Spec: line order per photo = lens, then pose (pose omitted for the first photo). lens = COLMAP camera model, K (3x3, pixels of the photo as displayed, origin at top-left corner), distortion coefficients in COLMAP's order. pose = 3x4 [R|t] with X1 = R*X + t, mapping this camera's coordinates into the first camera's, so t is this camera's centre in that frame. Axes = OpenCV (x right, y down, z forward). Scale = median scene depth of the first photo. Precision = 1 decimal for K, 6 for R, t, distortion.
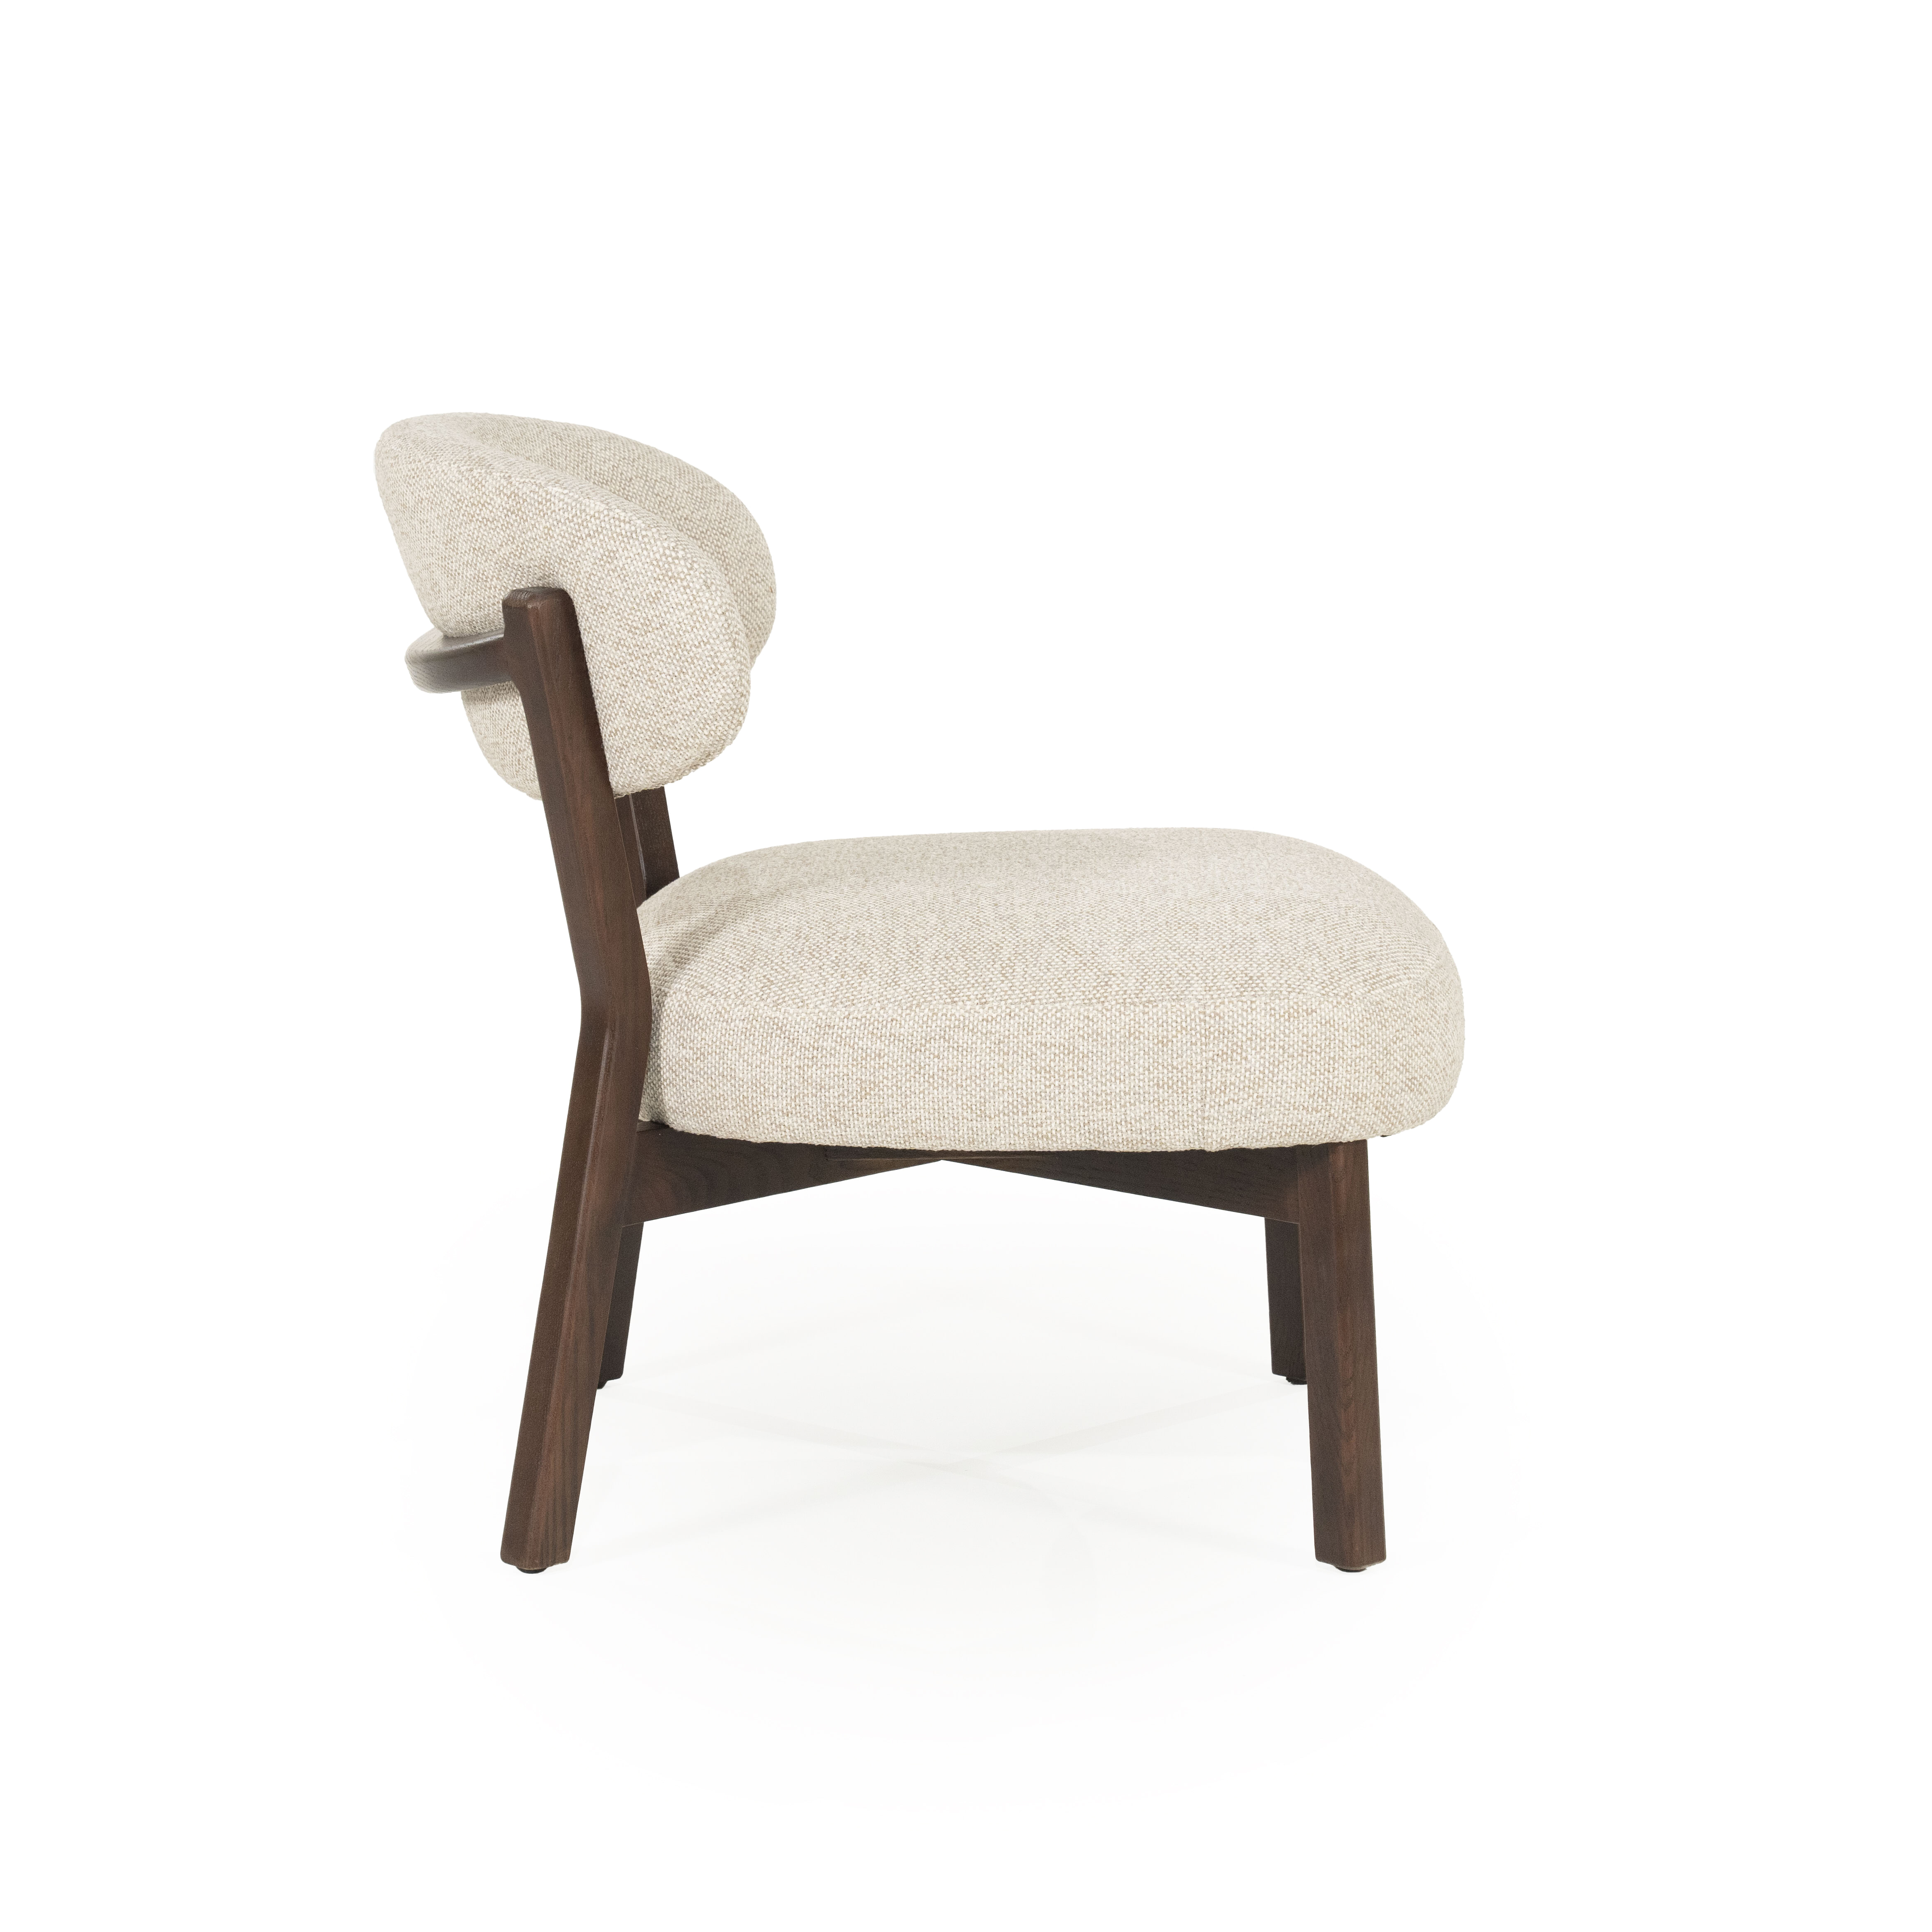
lens RADIAL K [[5526.9, 0, 969.1], [0, 5526.9, 970.8], [0, 0, 1]] dist [0.313502, 0.000000]
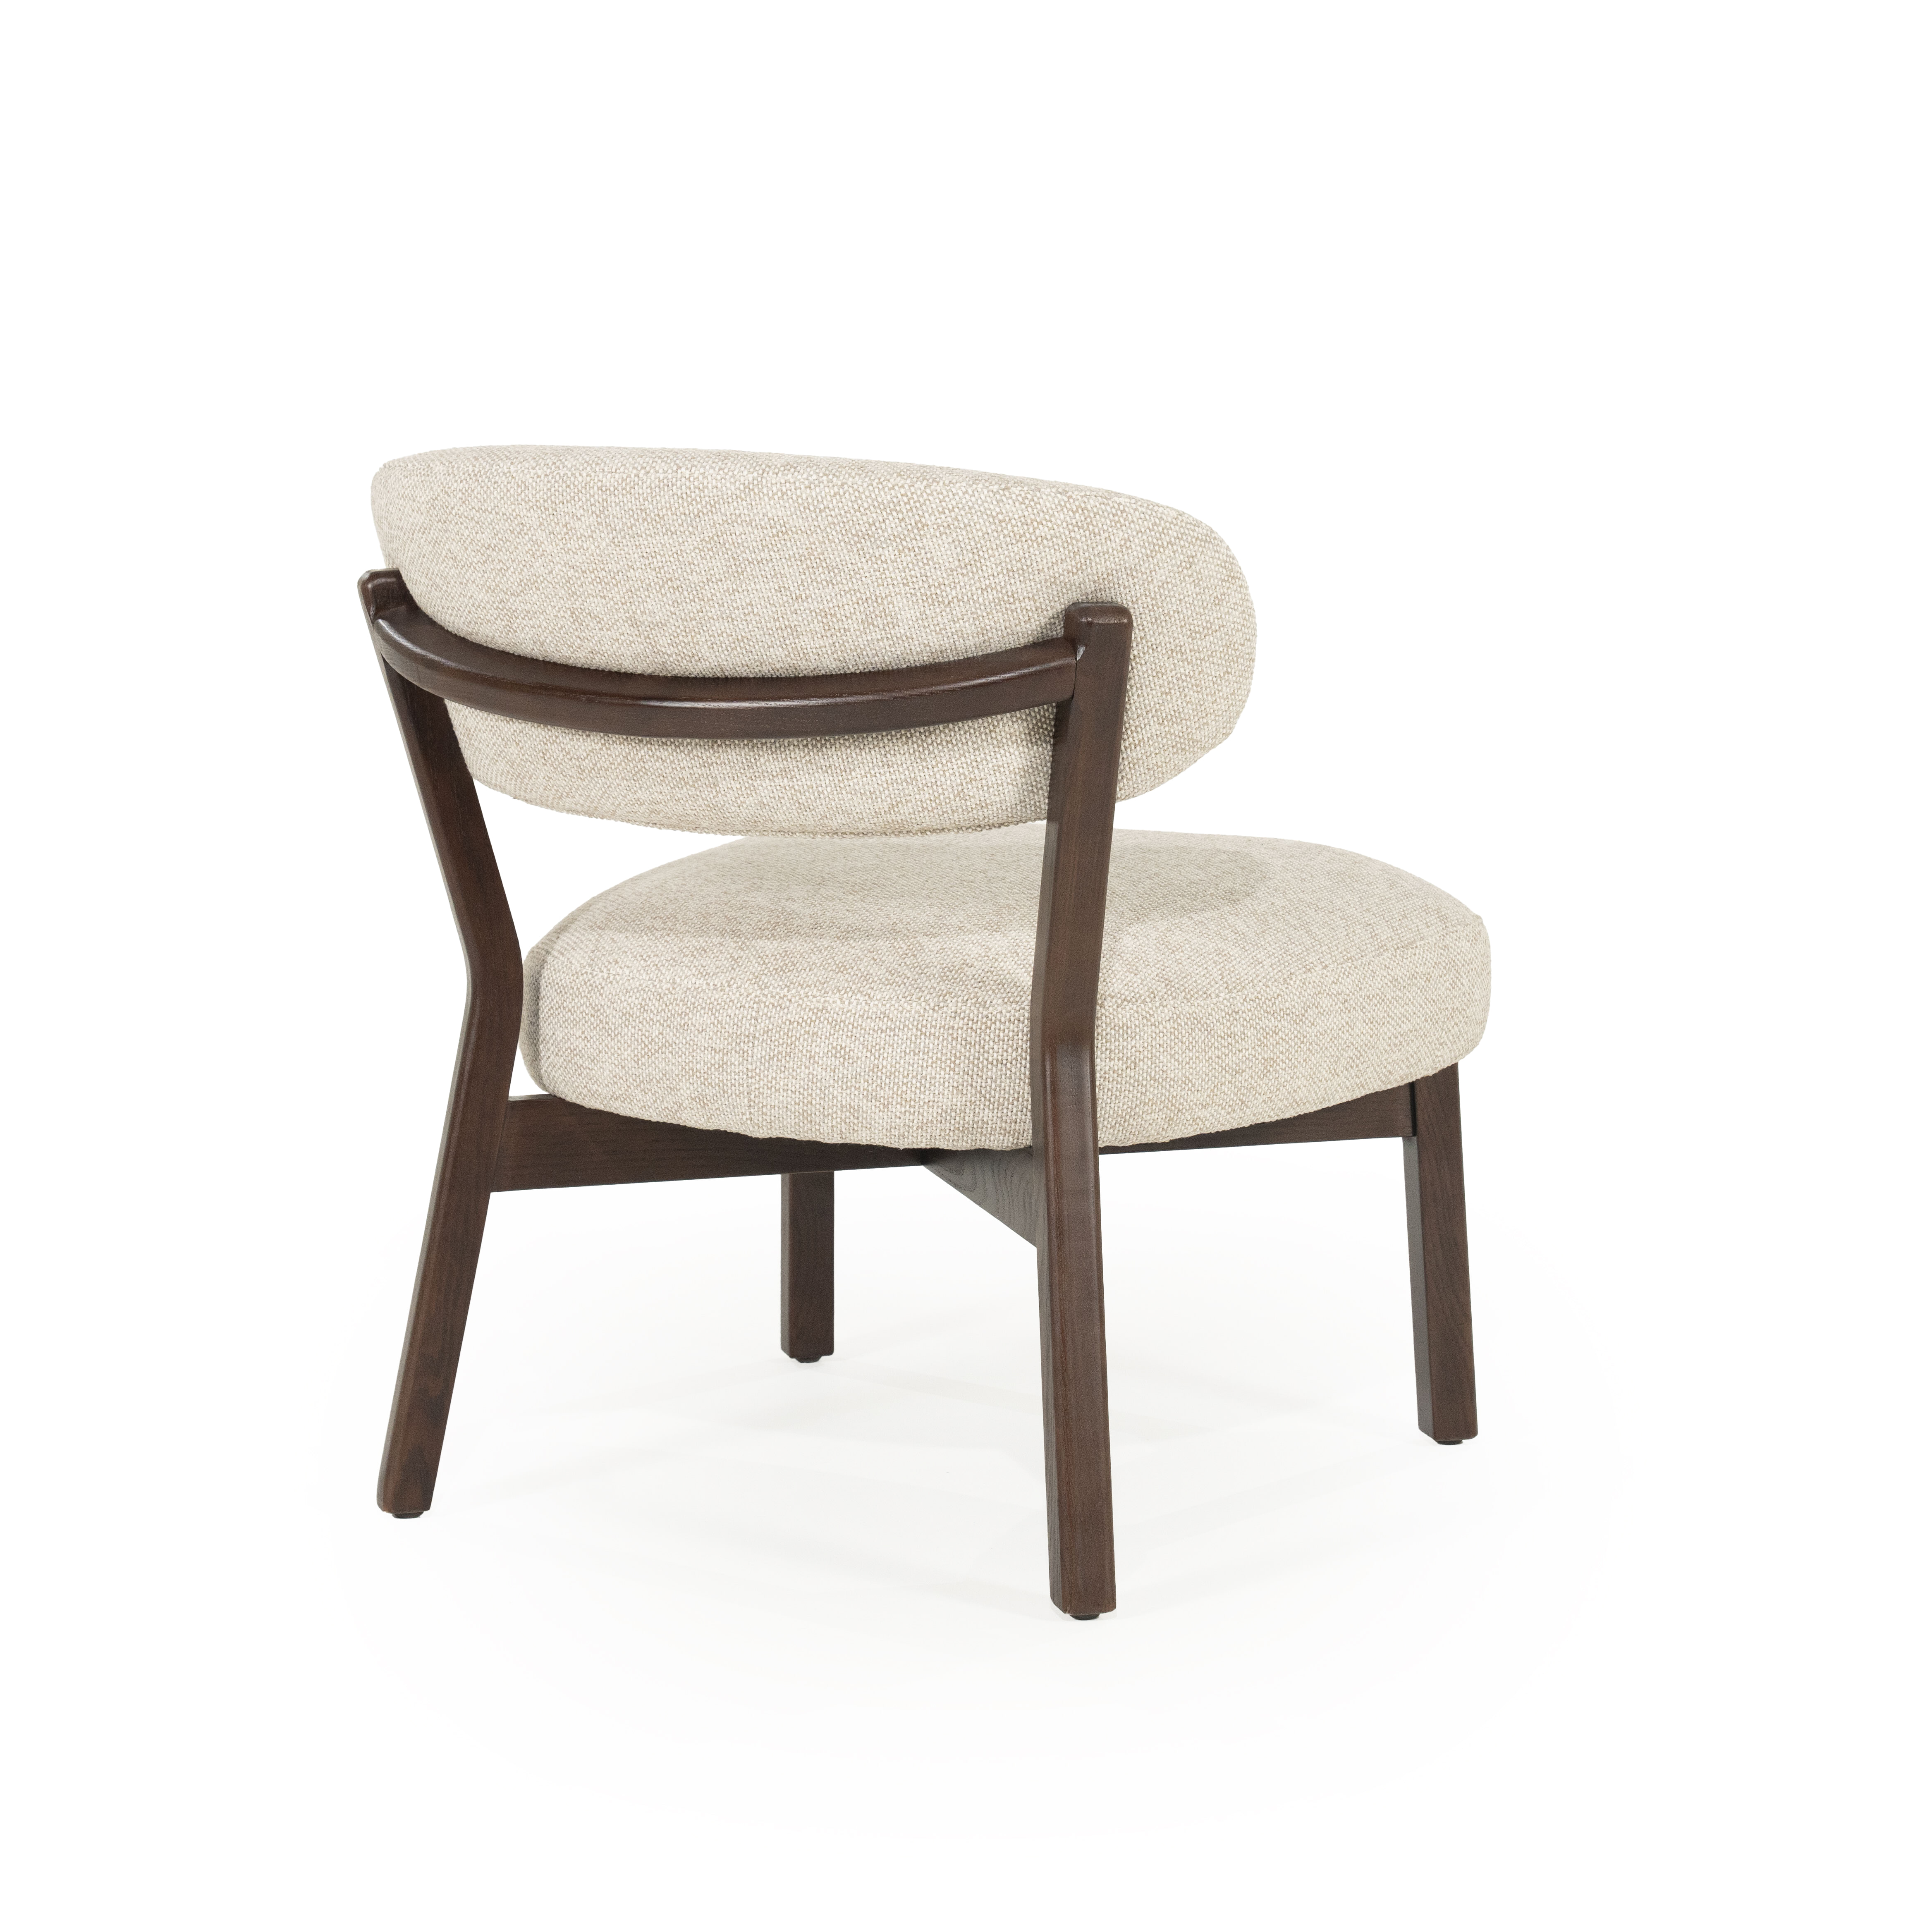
lens RADIAL K [[5526.9, 0, 975.3], [0, 5526.9, 951.7], [0, 0, 1]] dist [0.313502, 0.000000]
pose [[0.496005, -0.129483, 0.858611, -0.926023], [0.134658, 0.988327, 0.071255, -0.080254], [-0.857815, 0.080275, 0.507651, 0.527873]]
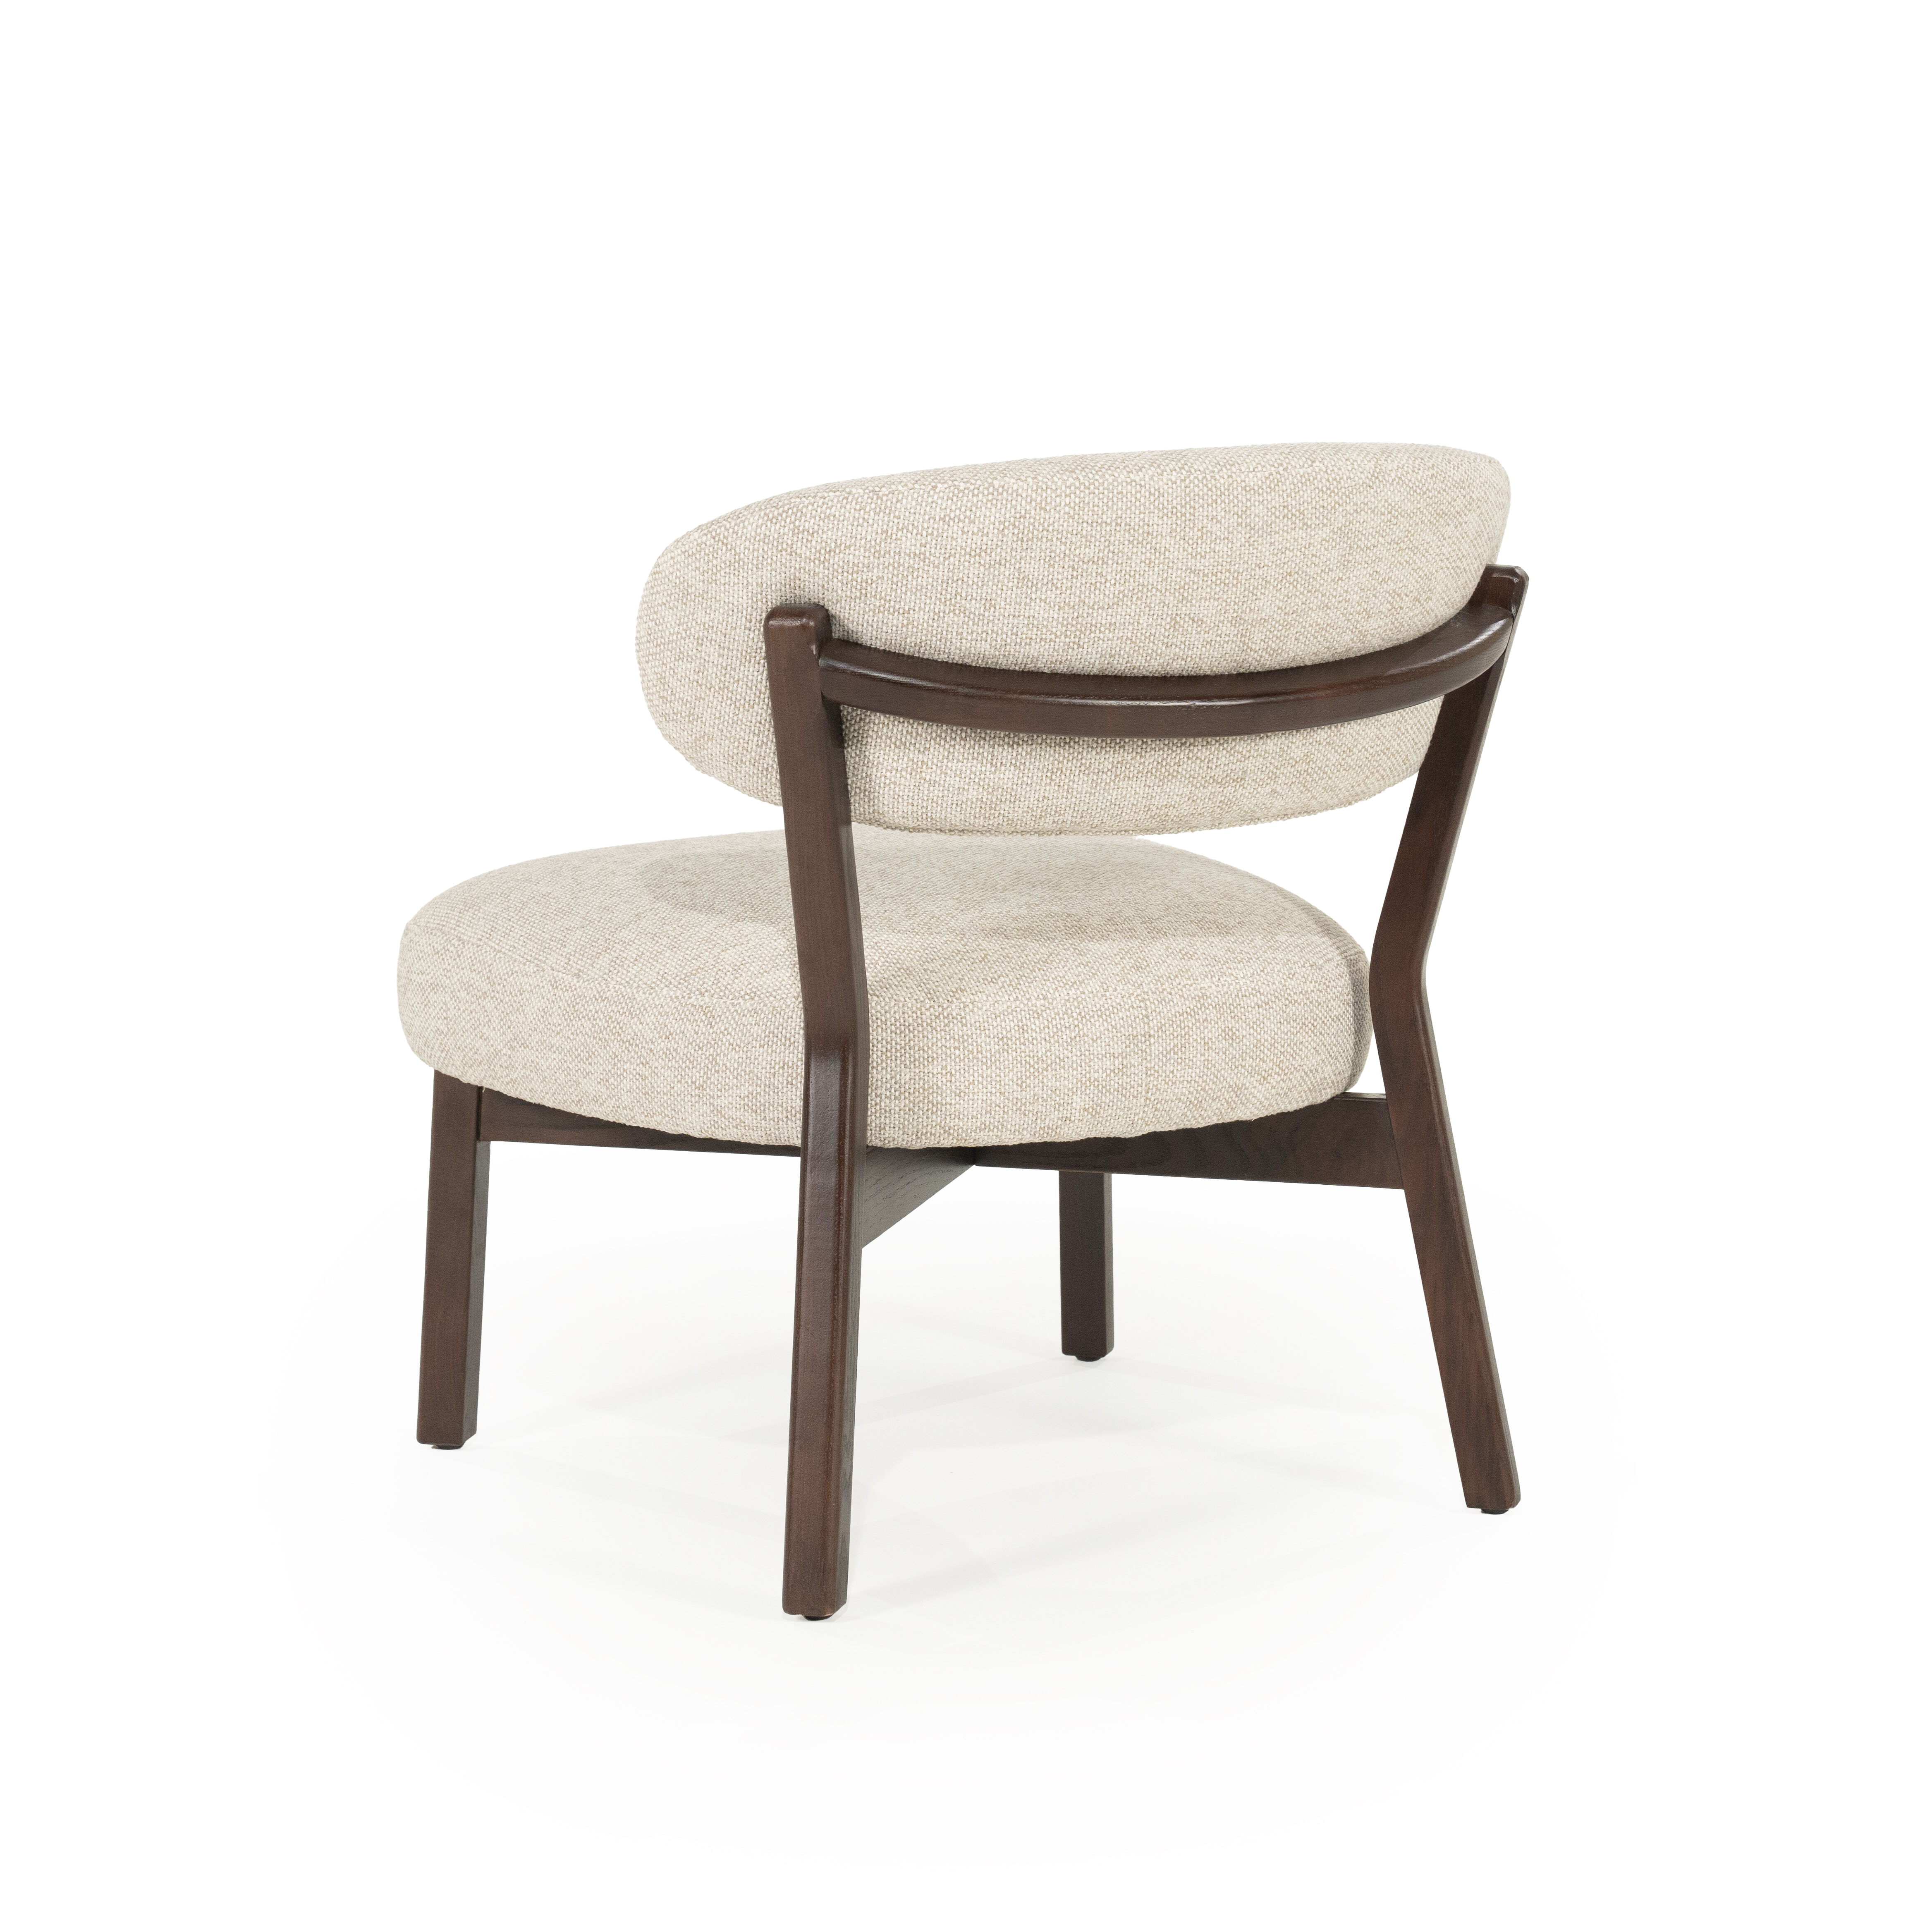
lens RADIAL K [[5526.9, 0, 970.7], [0, 5526.9, 972.4], [0, 0, 1]] dist [0.313502, 0.000000]
pose [[-0.505916, -0.128482, 0.852960, -0.925984], [0.136771, 0.964387, 0.226389, -0.244413], [-0.851670, 0.231194, -0.470326, 1.587375]]
